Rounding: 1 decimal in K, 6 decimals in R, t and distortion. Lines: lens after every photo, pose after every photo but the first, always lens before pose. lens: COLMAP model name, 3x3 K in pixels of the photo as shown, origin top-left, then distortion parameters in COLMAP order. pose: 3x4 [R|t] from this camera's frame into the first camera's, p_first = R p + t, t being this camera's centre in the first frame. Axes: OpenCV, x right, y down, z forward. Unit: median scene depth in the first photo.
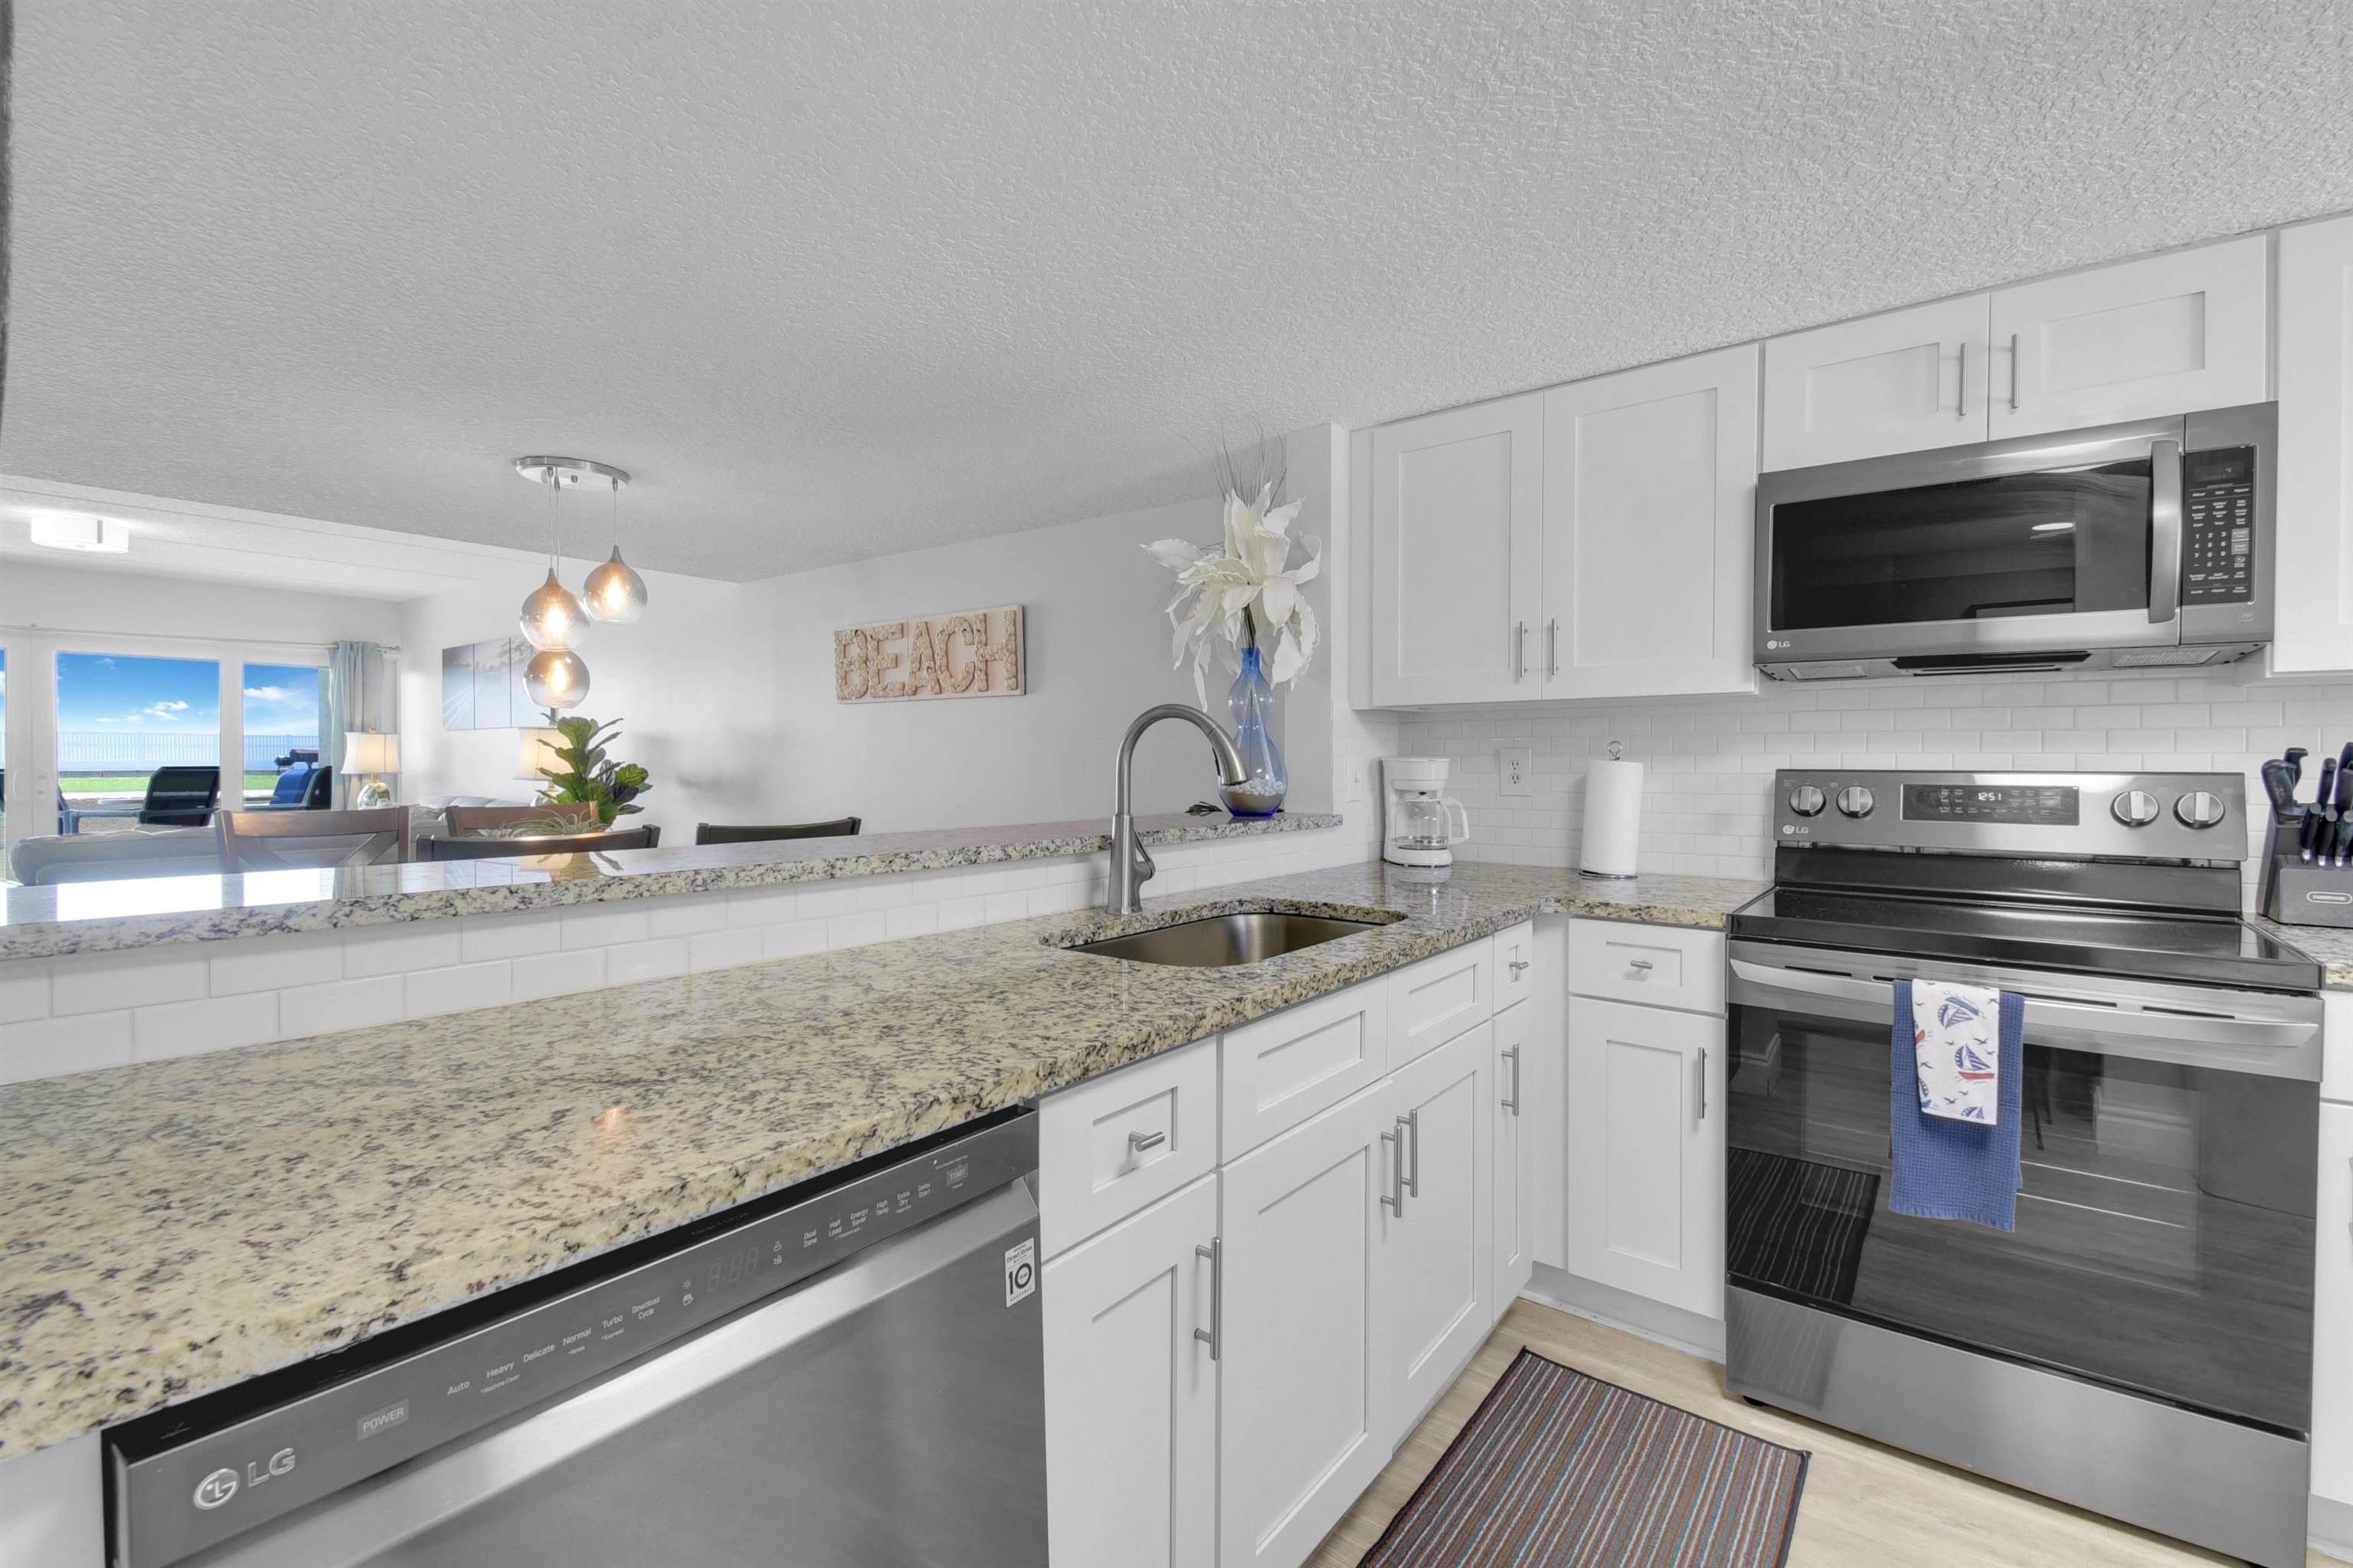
lens RADIAL K [[1011.6, 0, 1185.8], [0, 1011.6, 773.7], [0, 0, 1]] dist [0.044353, -0.024343]
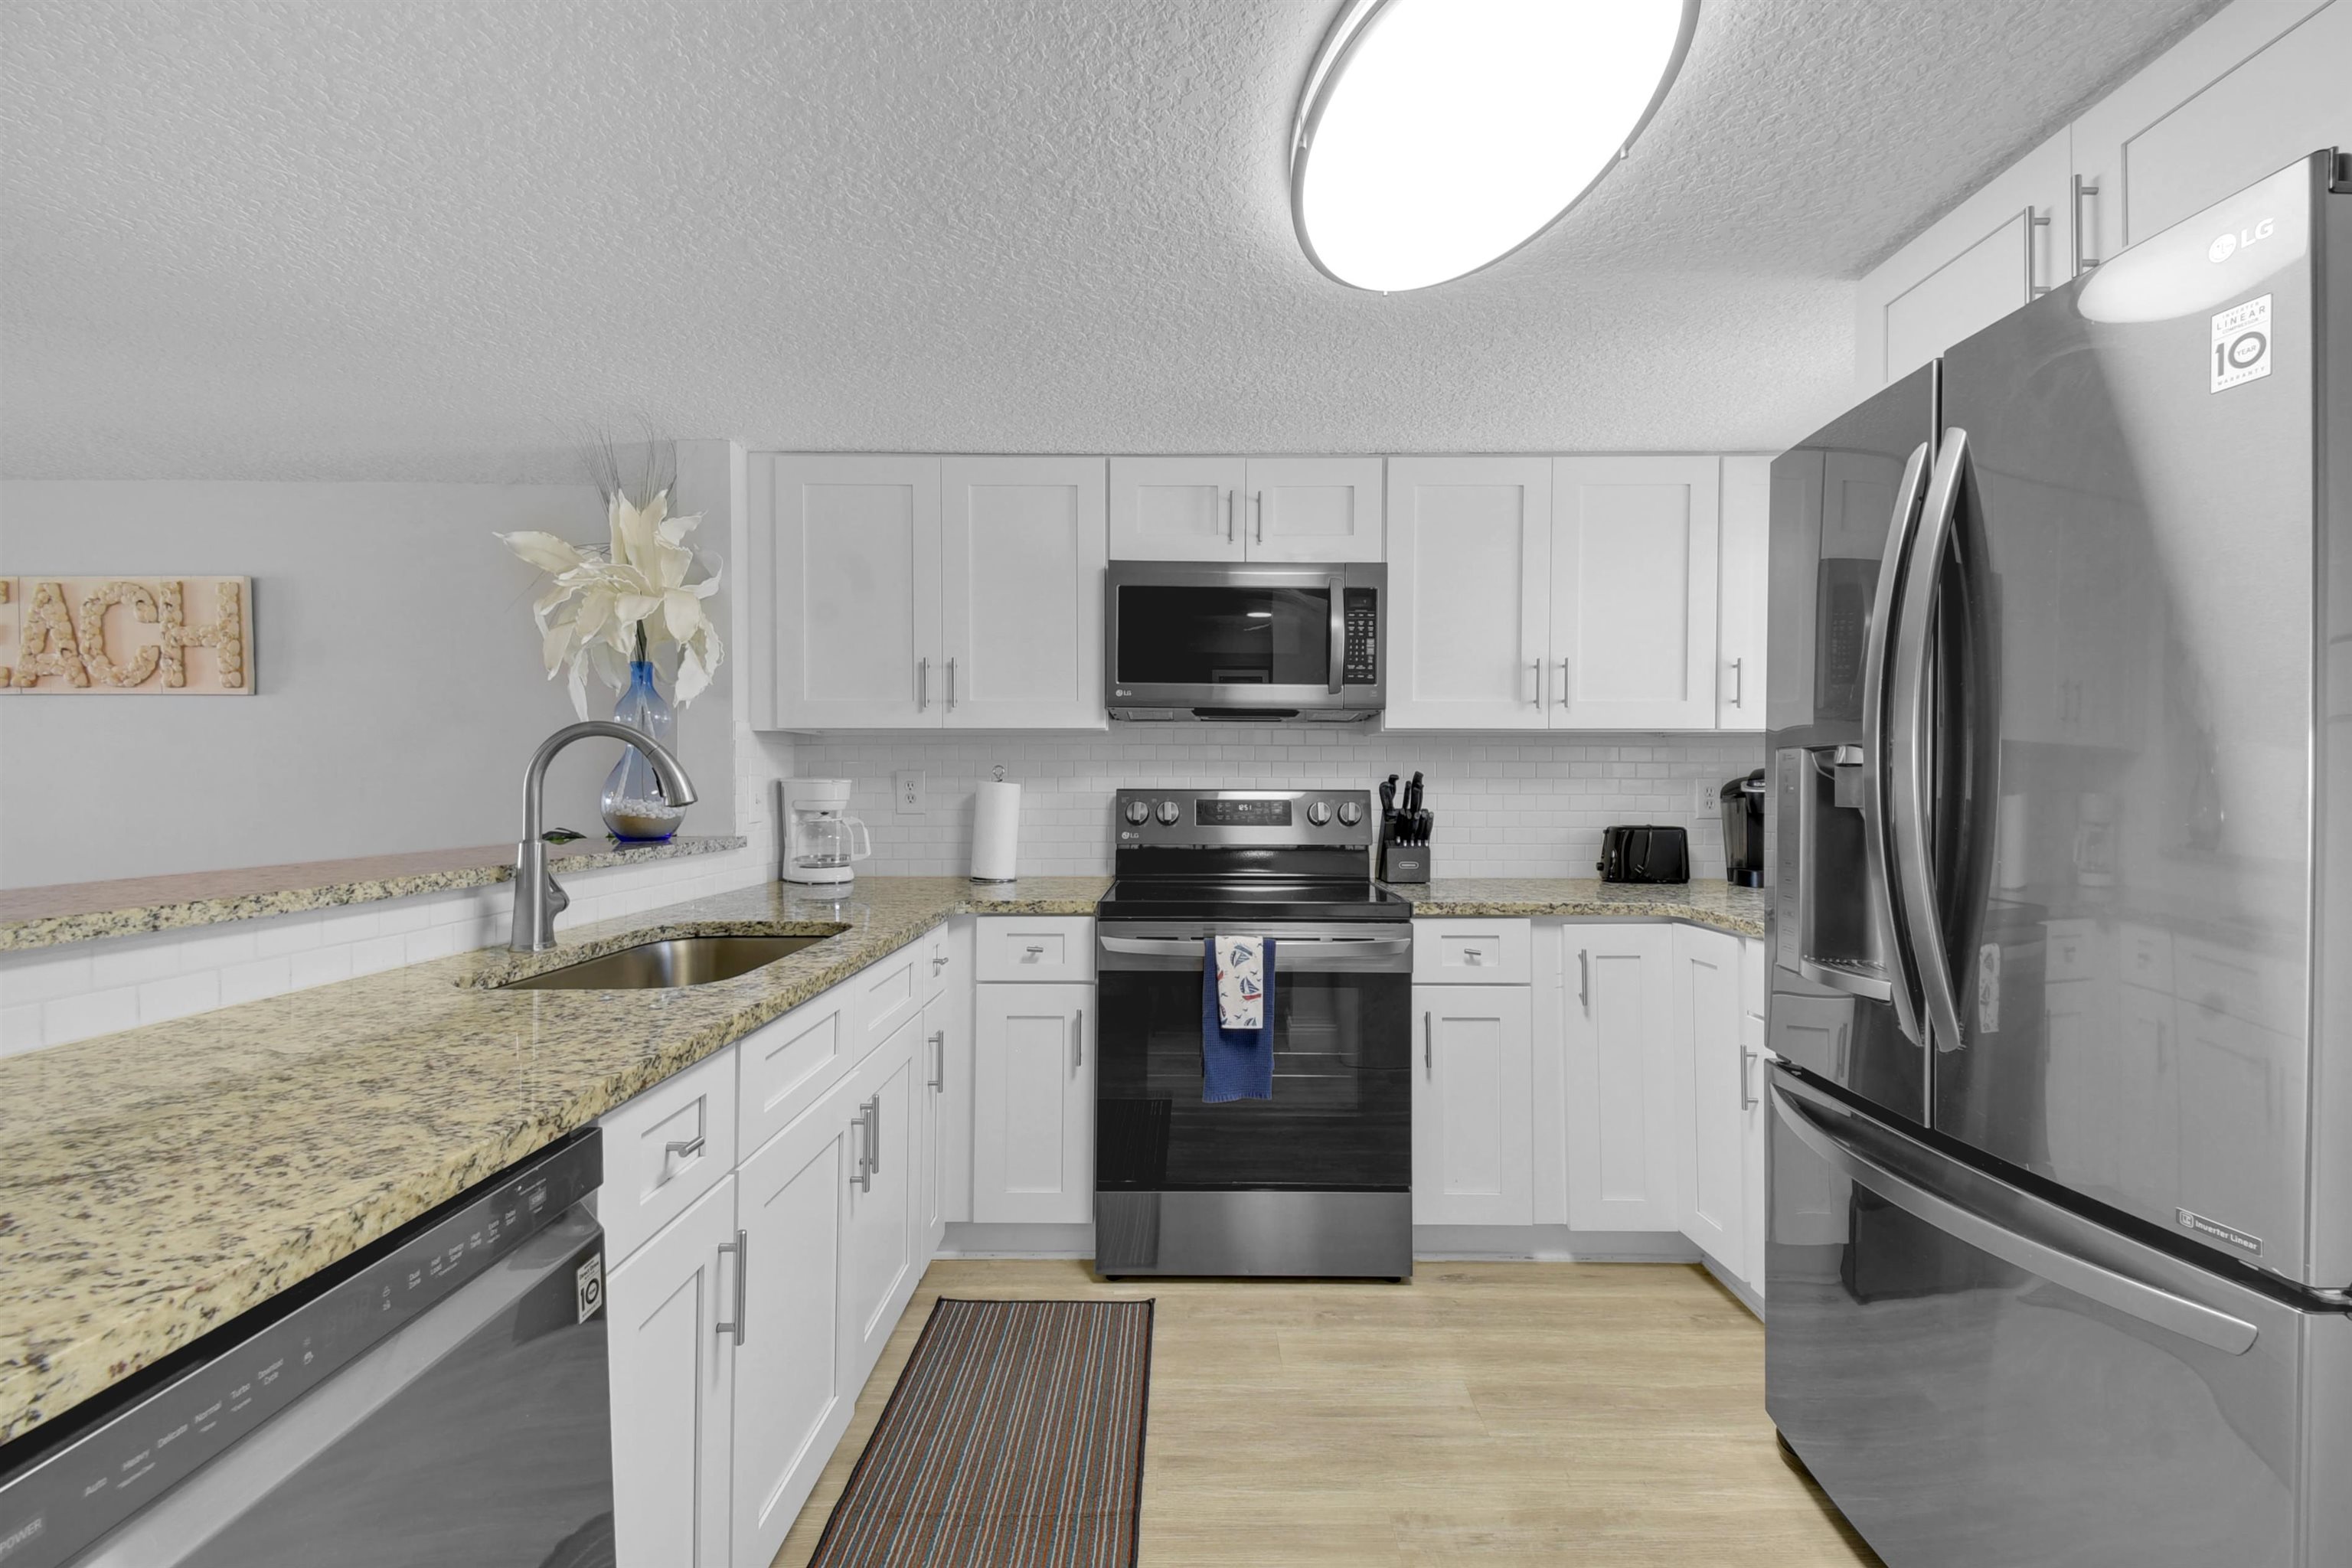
lens RADIAL K [[1017.4, 0, 1185.0], [0, 1017.4, 786.7], [0, 0, 1]] dist [0.039914, -0.023104]
pose [[0.797498, -0.001889, 0.603319, -0.160938], [0.007276, 0.999952, -0.006488, 0.002122], [-0.603278, 0.009563, 0.797474, -0.089904]]
